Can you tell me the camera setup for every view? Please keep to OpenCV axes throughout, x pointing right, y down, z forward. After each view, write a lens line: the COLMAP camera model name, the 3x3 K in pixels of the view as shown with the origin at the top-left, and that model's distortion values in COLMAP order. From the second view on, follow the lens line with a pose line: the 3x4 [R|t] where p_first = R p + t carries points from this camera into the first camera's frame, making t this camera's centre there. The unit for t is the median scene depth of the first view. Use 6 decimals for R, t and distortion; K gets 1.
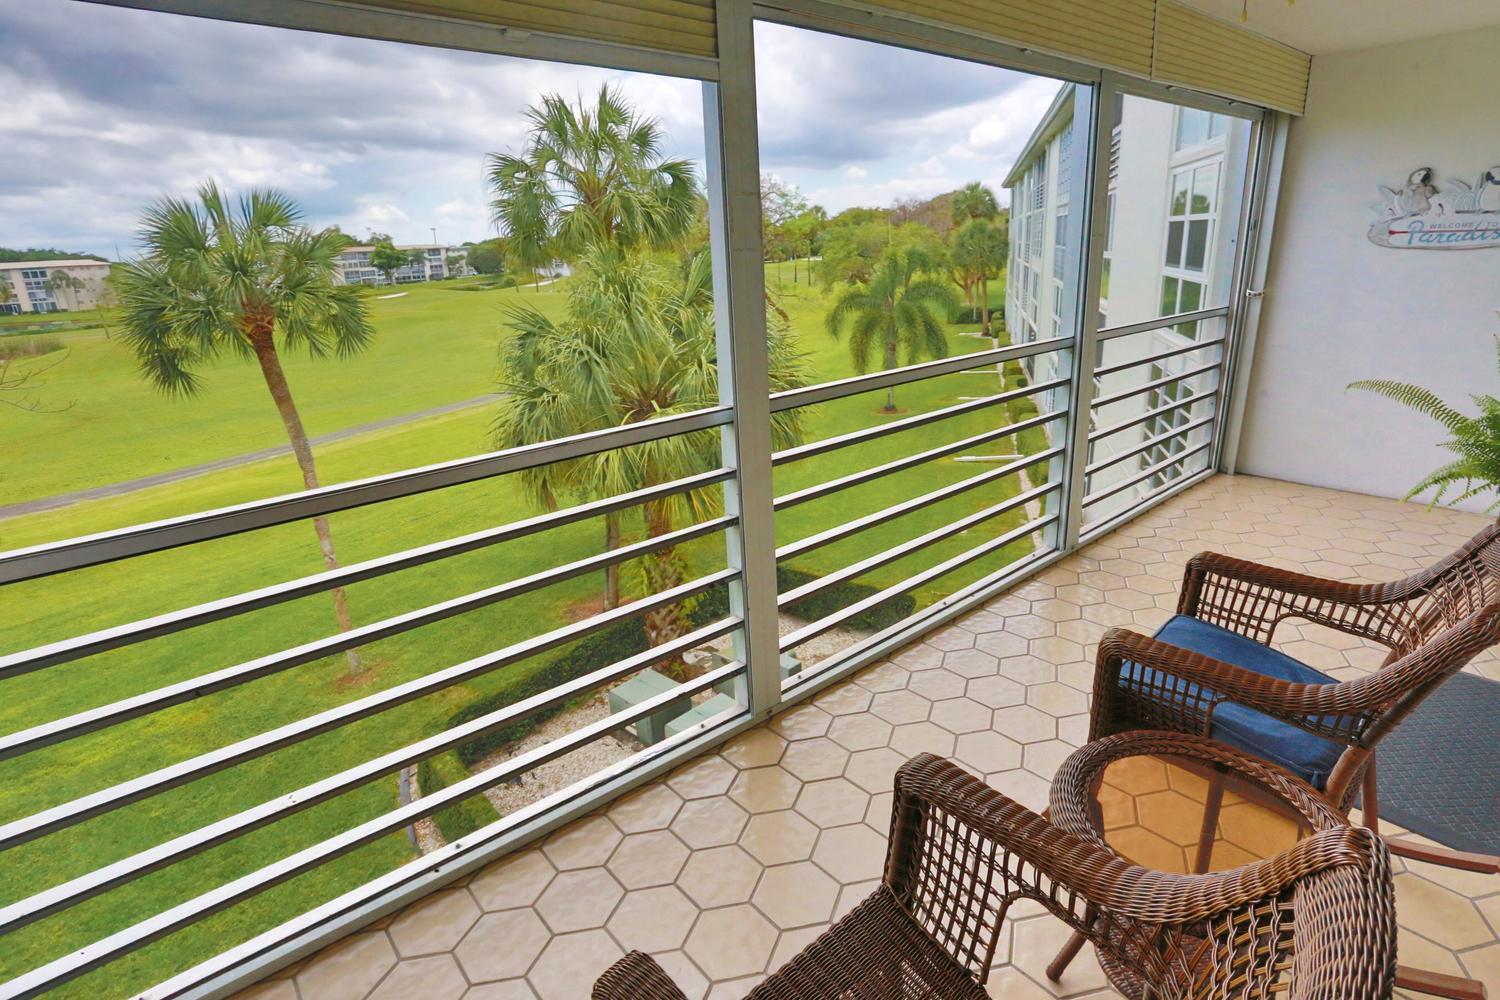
lens RADIAL K [[732.6, 0, 742.6], [0, 732.6, 492.1], [0, 0, 1]] dist [-0.049967, 0.006608]
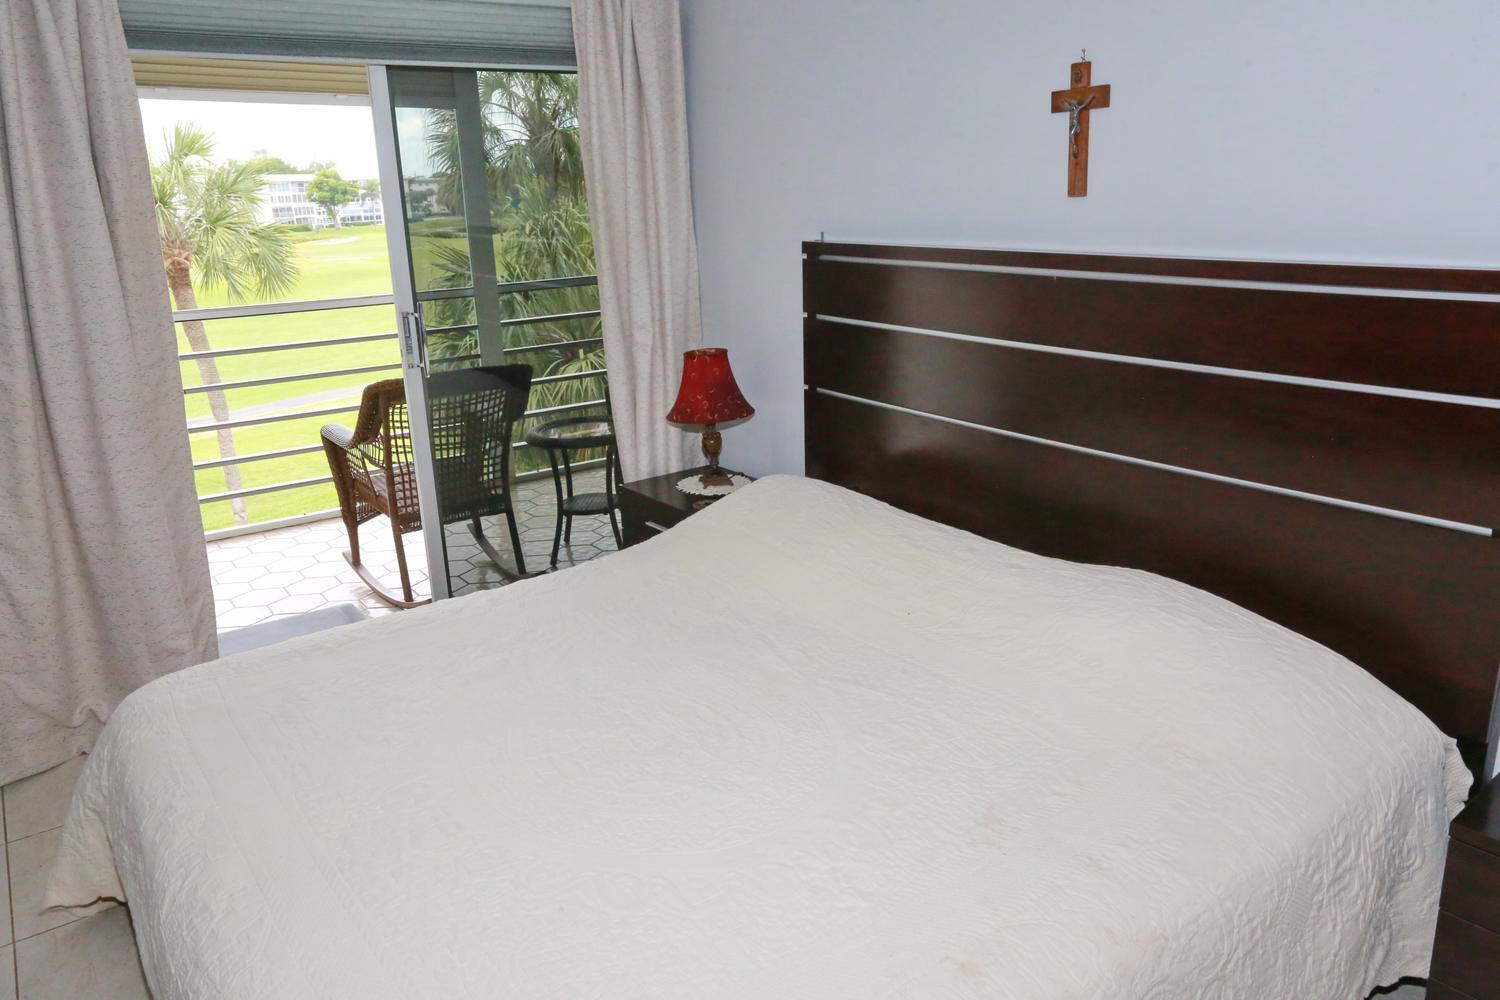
lens RADIAL K [[1089.7, 0, 759.3], [0, 1089.7, 498.4], [0, 0, 1]] dist [0.007349, -0.002553]
pose [[0.996624, 0.032258, -0.075503, 0.187111], [-0.035489, 0.998493, -0.041853, 0.100697], [0.074039, 0.044391, 0.996267, -0.325052]]
